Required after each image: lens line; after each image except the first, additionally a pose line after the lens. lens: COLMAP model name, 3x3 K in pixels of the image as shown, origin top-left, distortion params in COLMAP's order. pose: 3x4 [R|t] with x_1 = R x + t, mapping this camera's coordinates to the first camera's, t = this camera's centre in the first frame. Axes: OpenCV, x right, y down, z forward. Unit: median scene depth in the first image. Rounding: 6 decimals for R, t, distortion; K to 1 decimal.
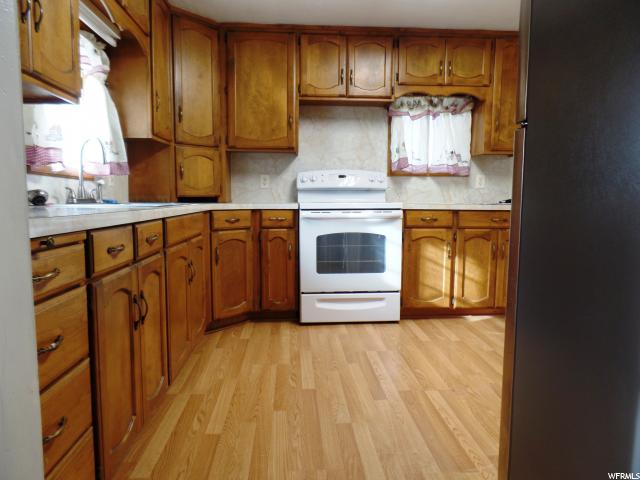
lens RADIAL K [[432.7, 0, 327.3], [0, 432.7, 241.2], [0, 0, 1]] dist [0.001953, 0.000067]
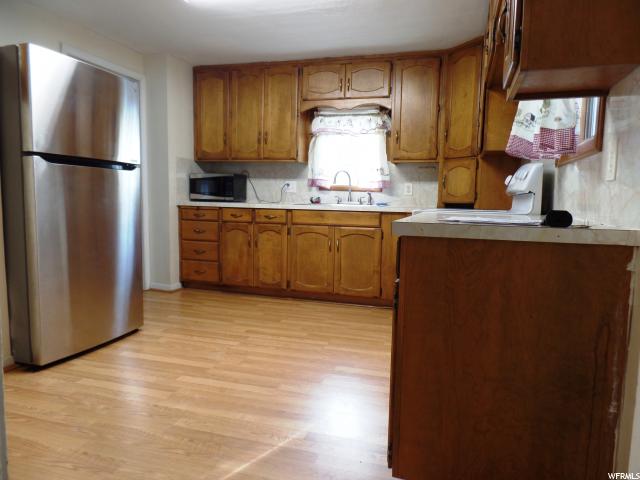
lens RADIAL K [[432.7, 0, 327.3], [0, 432.7, 241.2], [0, 0, 1]] dist [0.001953, 0.000067]
pose [[-0.376386, 0.057580, -0.924672, 1.328600], [-0.101134, 0.989549, 0.102786, -0.130933], [0.920927, 0.132203, -0.366629, 1.670896]]
